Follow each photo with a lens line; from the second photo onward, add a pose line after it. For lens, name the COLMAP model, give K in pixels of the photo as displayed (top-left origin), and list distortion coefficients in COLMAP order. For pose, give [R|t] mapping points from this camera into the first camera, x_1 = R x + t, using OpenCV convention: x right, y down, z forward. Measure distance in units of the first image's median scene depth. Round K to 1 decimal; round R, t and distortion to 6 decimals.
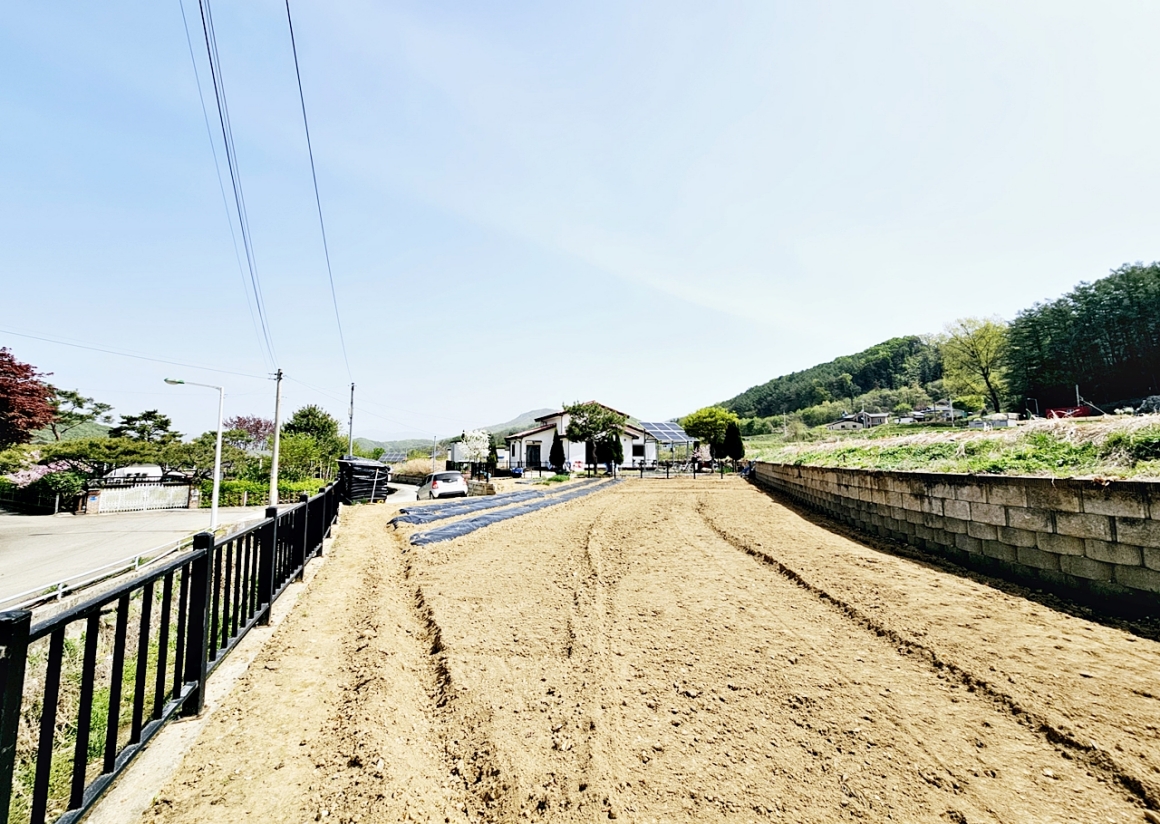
lens RADIAL K [[473.3, 0, 580.0], [0, 473.3, 409.4], [0, 0, 1]] dist [-0.003205, 0.001661]
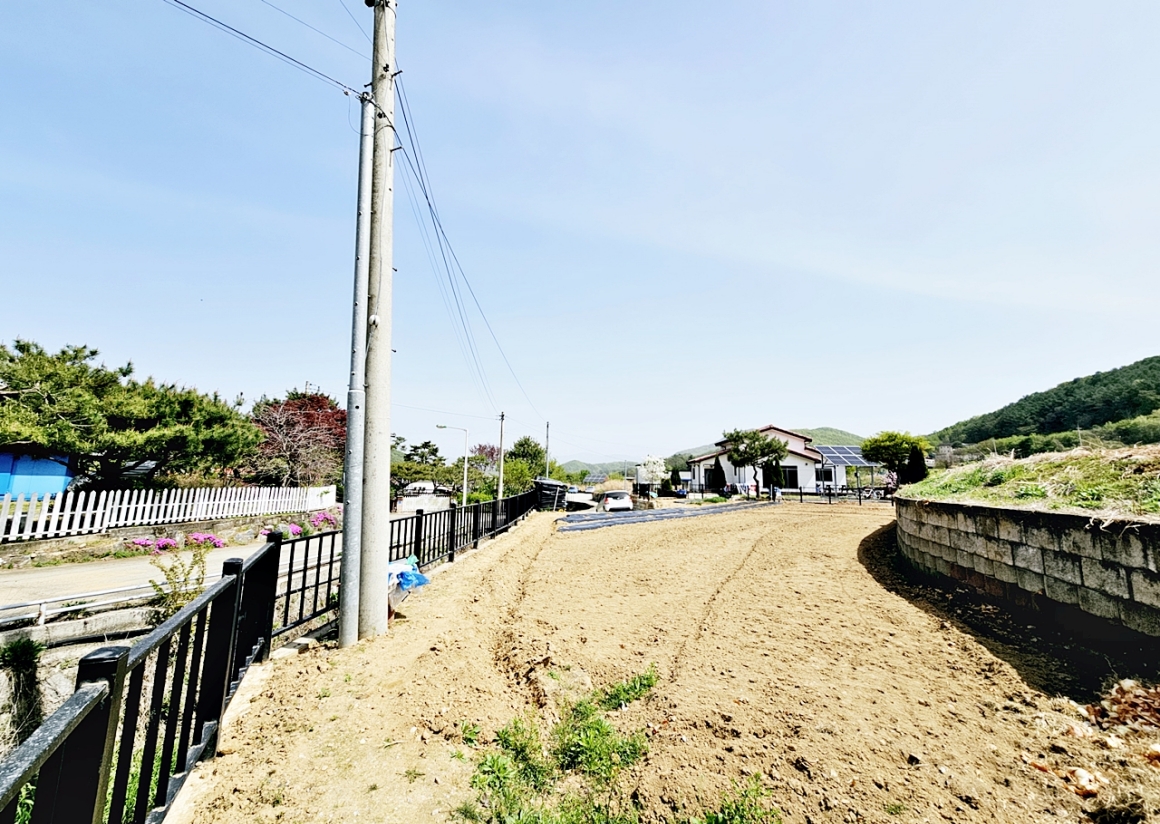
lens RADIAL K [[473.3, 0, 581.3], [0, 473.3, 405.7], [0, 0, 1]] dist [-0.003205, 0.001661]
pose [[0.912867, -0.046607, -0.405588, 0.072090], [0.024408, 0.997916, -0.059735, -0.009341], [0.407527, 0.044631, 0.912102, -0.087006]]
